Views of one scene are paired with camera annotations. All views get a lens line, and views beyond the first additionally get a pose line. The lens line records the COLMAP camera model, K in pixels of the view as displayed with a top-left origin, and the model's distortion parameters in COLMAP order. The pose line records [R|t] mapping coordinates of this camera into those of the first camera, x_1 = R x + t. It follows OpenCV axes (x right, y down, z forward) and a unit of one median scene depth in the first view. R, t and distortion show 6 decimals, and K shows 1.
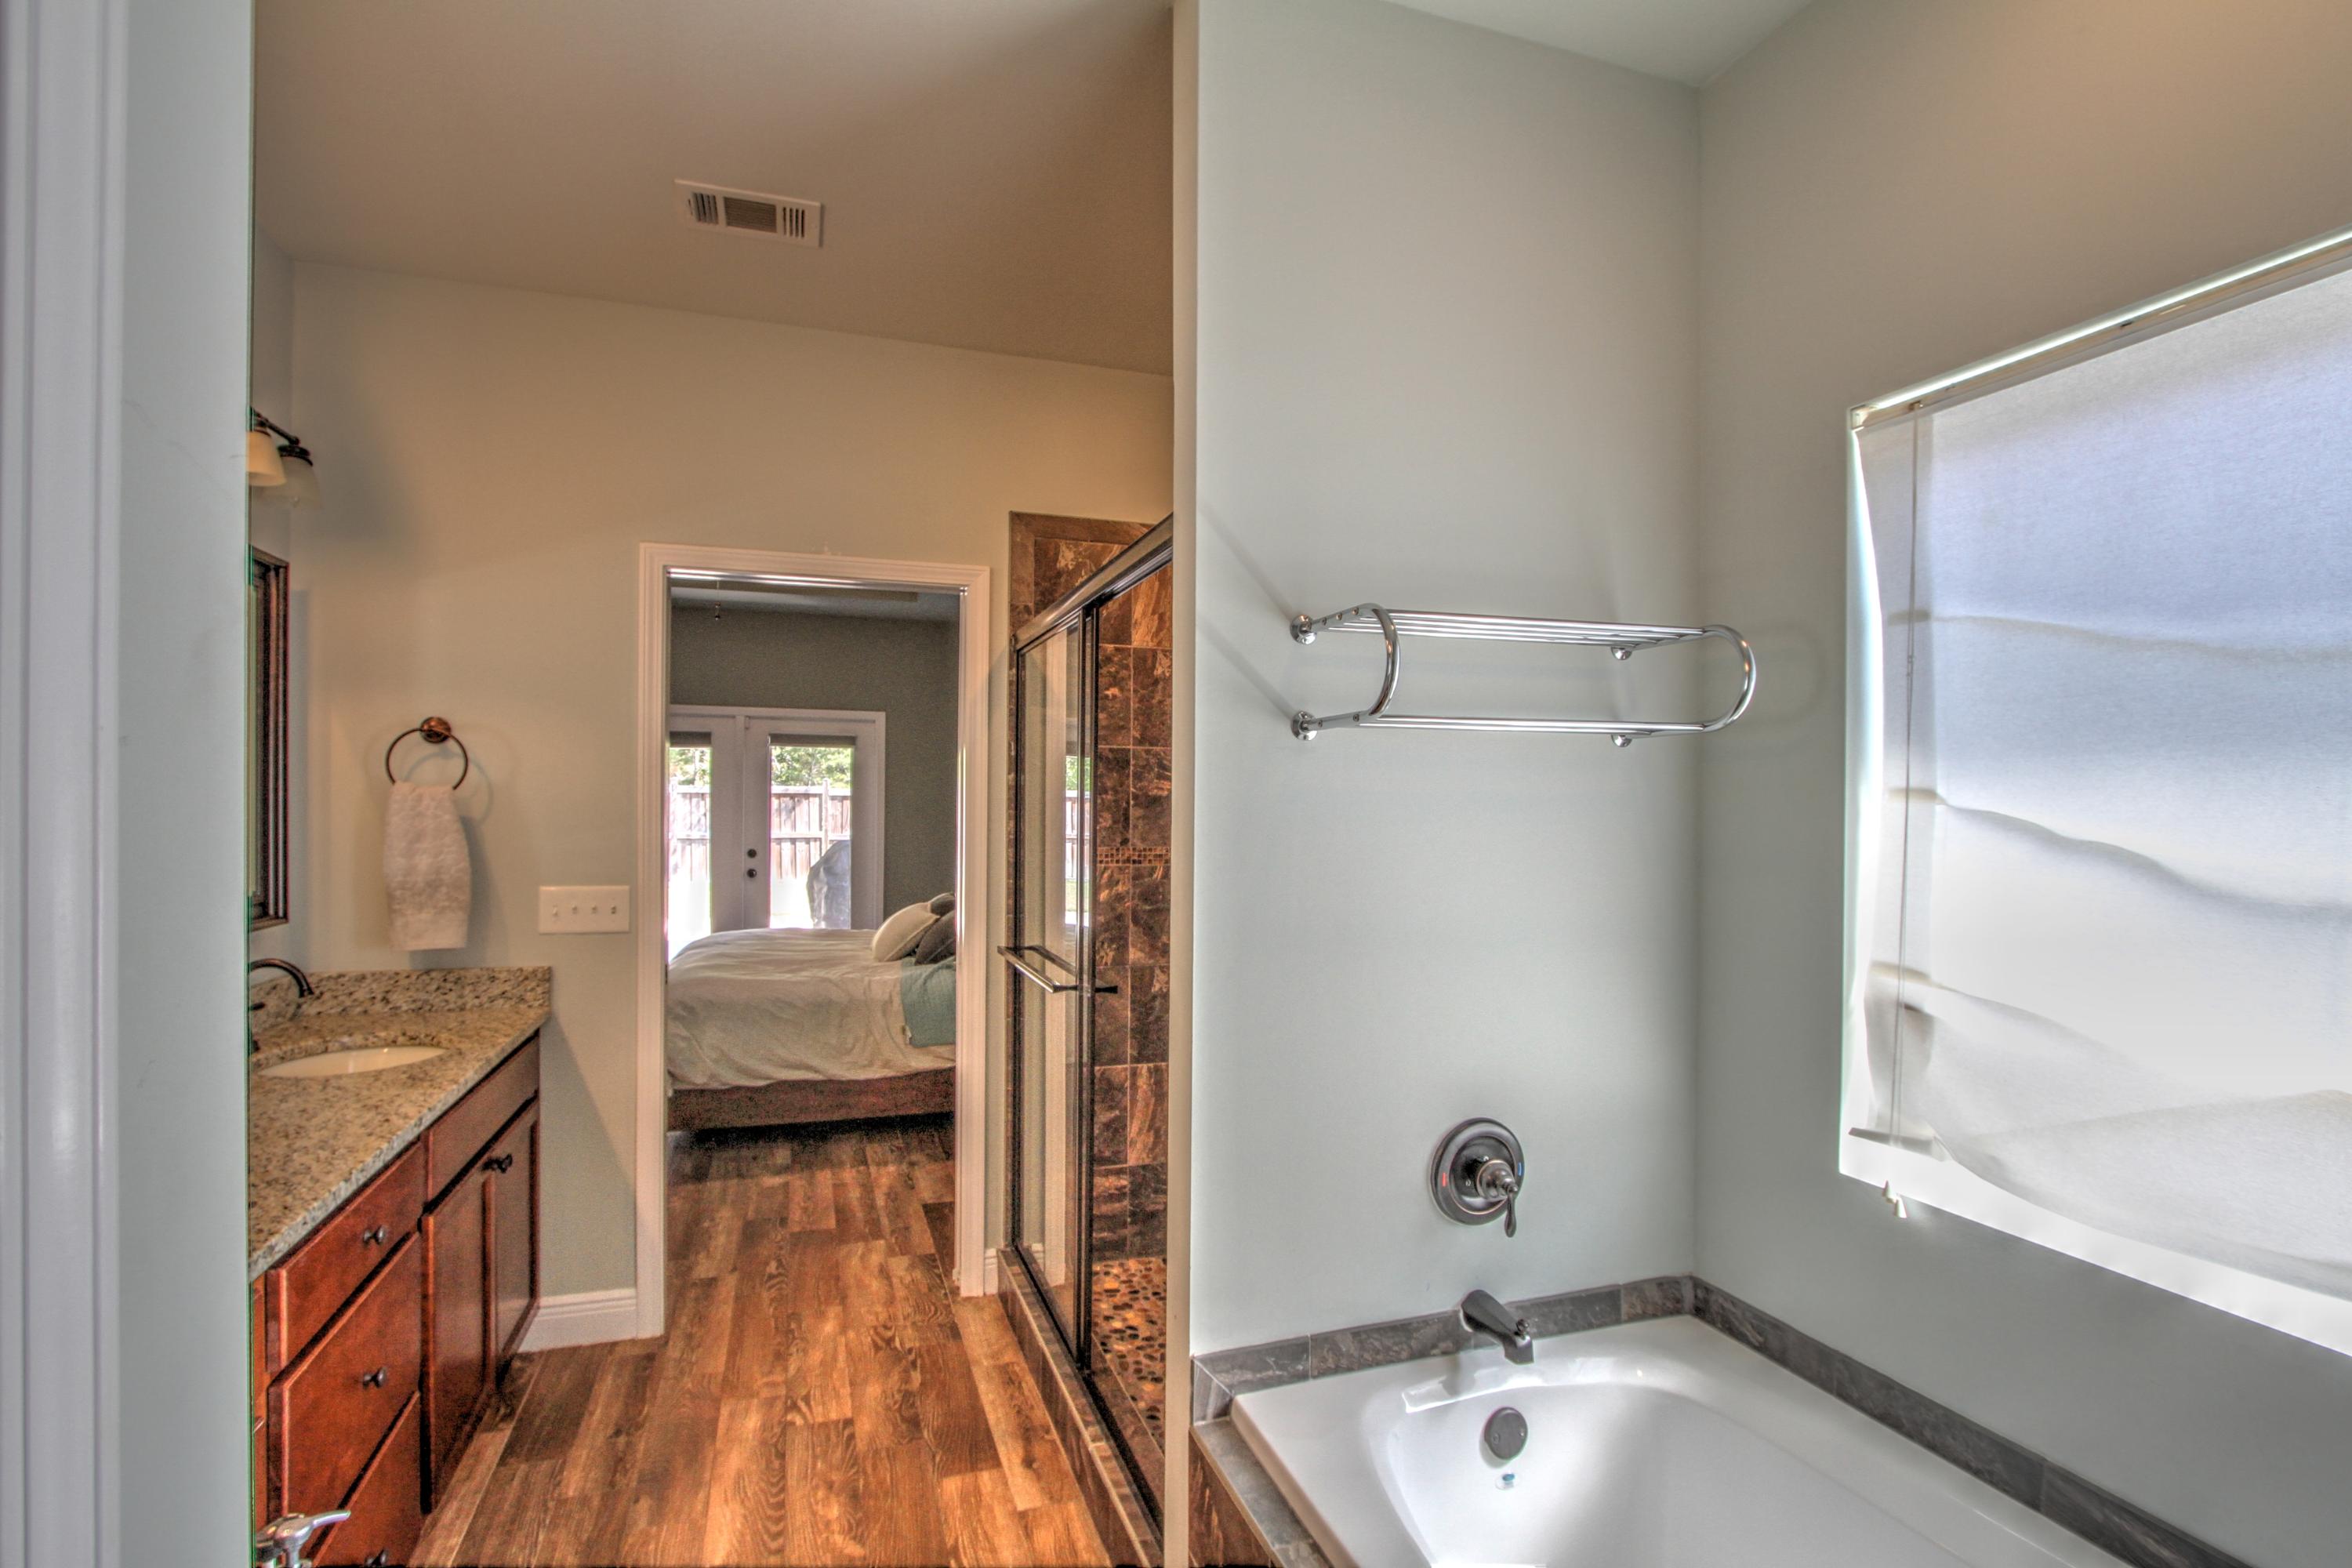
lens RADIAL K [[1092.8, 0, 1153.1], [0, 1092.8, 797.7], [0, 0, 1]] dist [-0.020198, 0.003773]
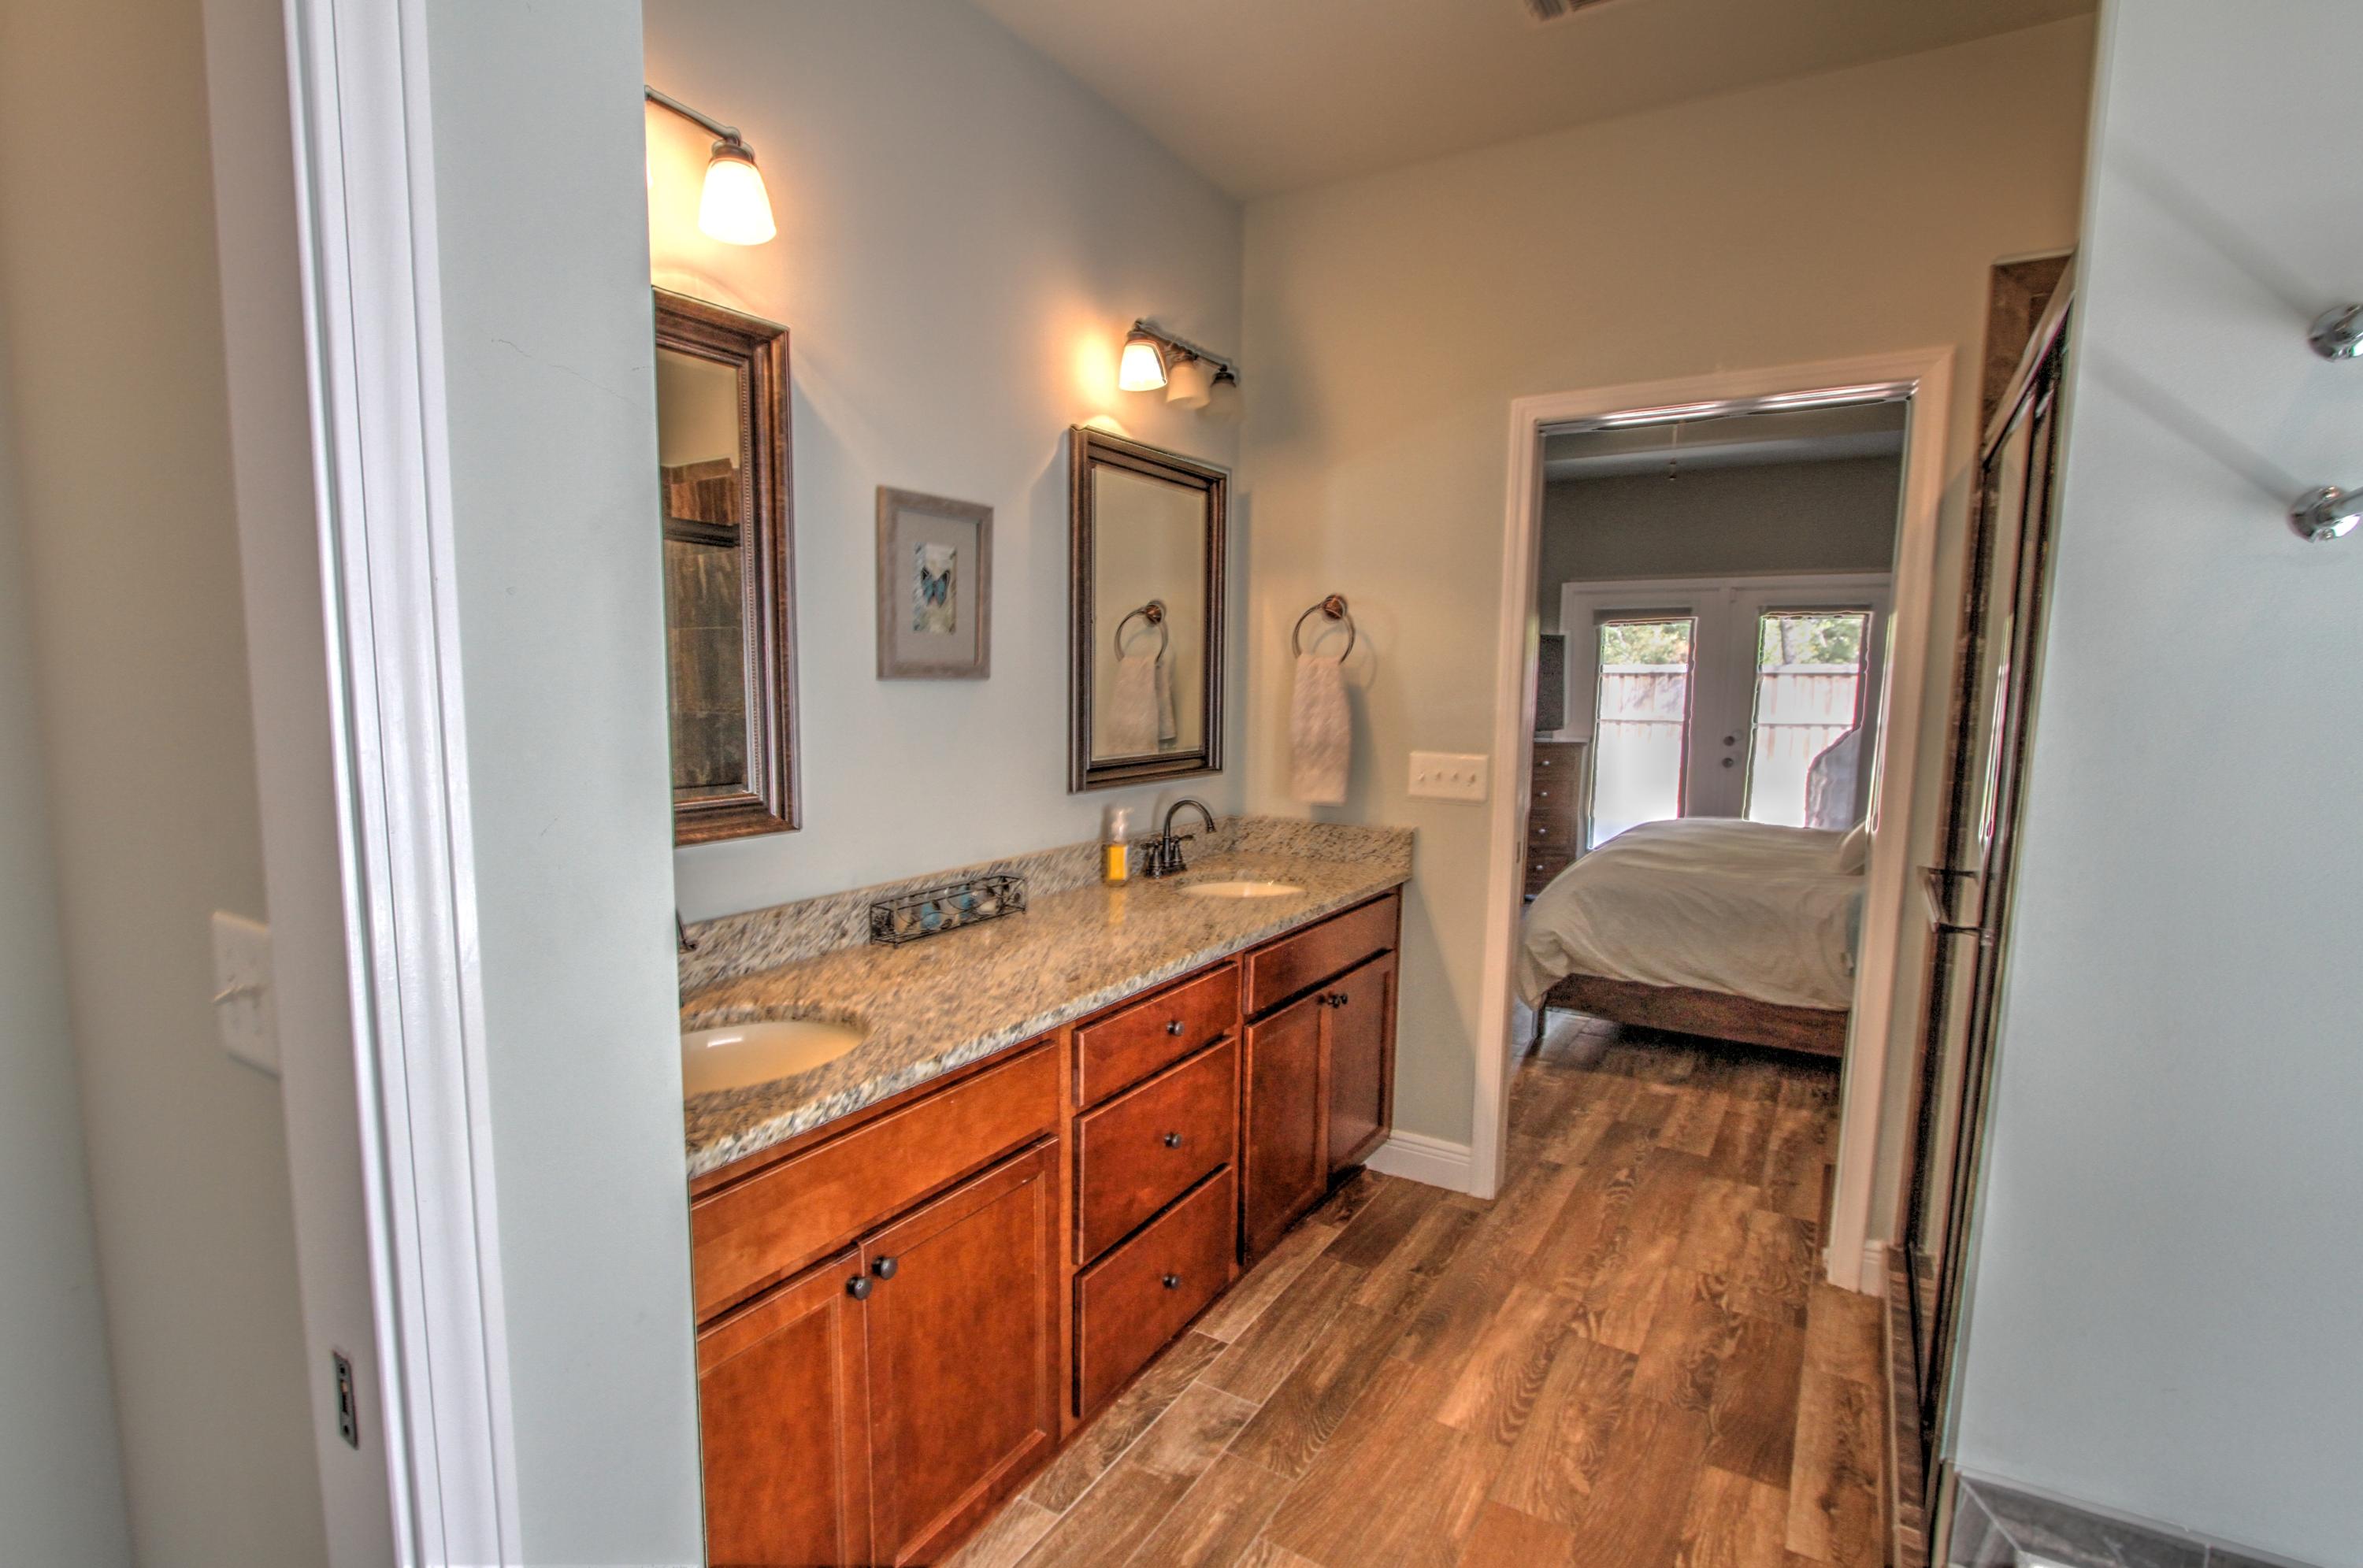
lens RADIAL K [[1131.7, 0, 1170.2], [0, 1131.7, 827.6], [0, 0, 1]] dist [-0.012515, 0.000634]
pose [[0.647736, 0.102845, -0.754892, 0.122965], [-0.005367, 0.991438, 0.130466, 0.011467], [0.761846, -0.080456, 0.642742, 0.118708]]
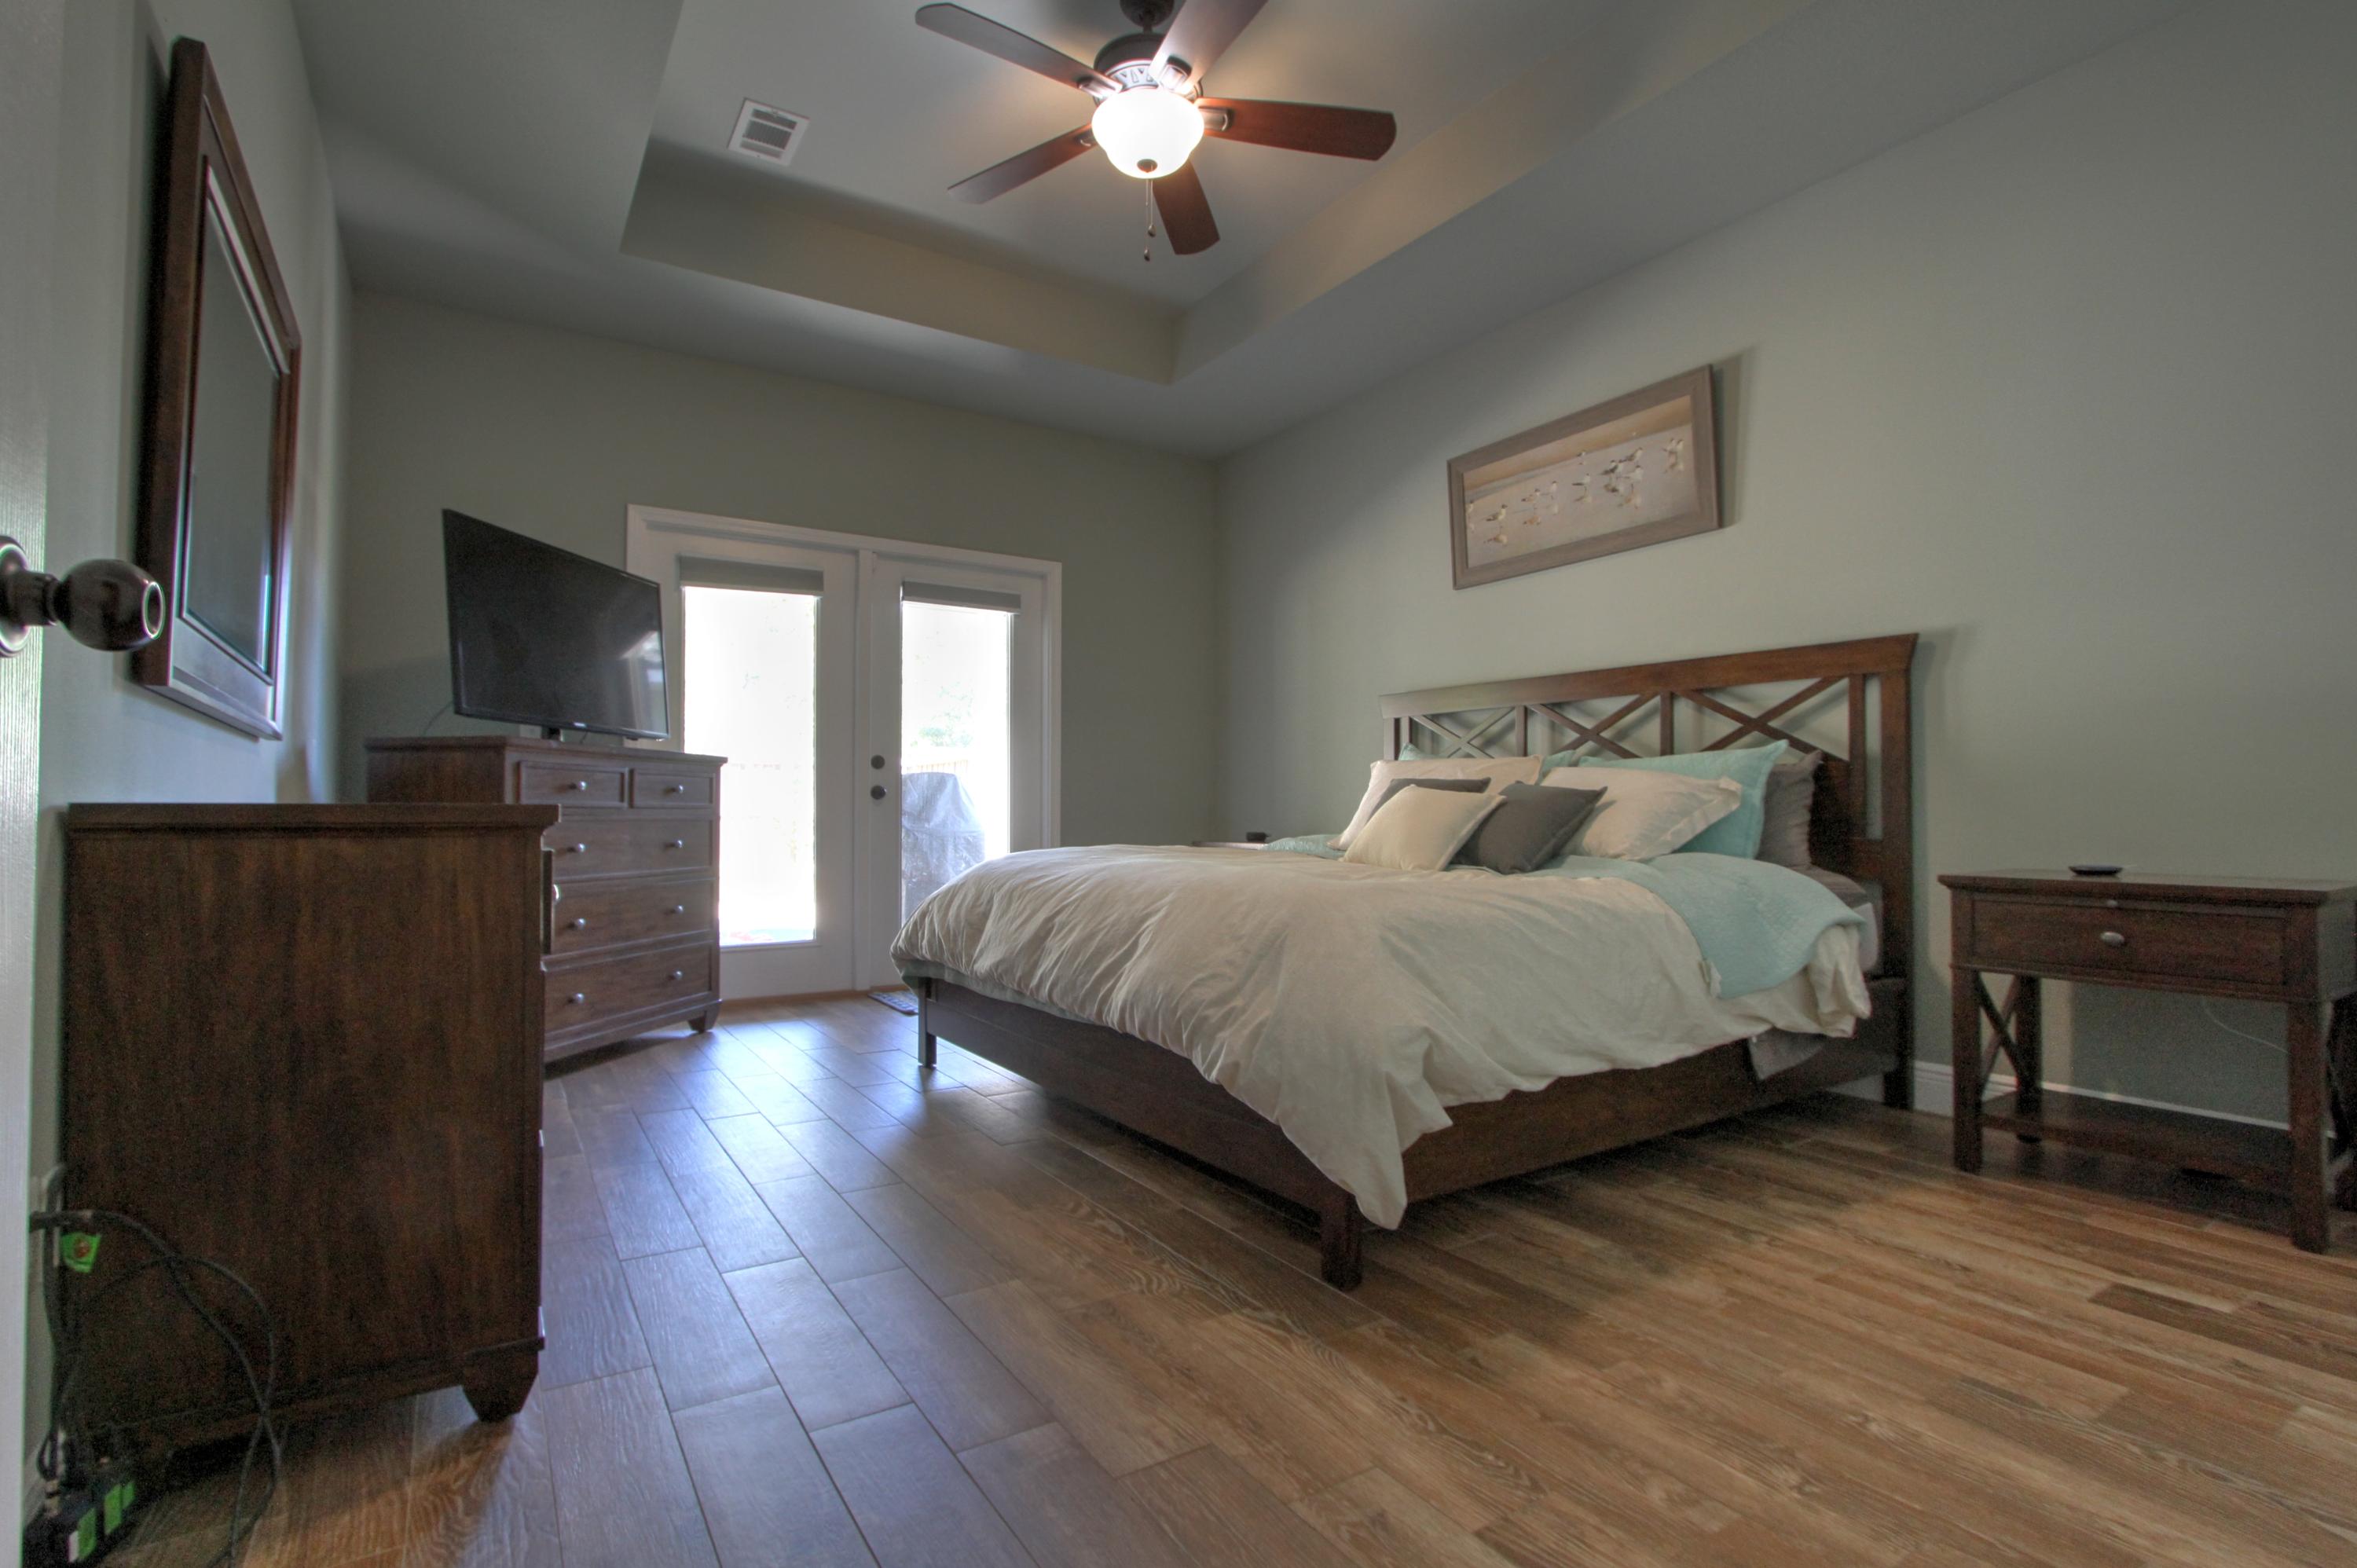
lens RADIAL K [[1095.1, 0, 1168.4], [0, 1095.1, 778.7], [0, 0, 1]] dist [-0.020198, 0.003773]
pose [[0.969073, -0.001364, 0.246771, -1.013958], [0.006291, 0.999796, -0.019180, 0.210533], [-0.246694, 0.020140, 0.968884, 0.895367]]
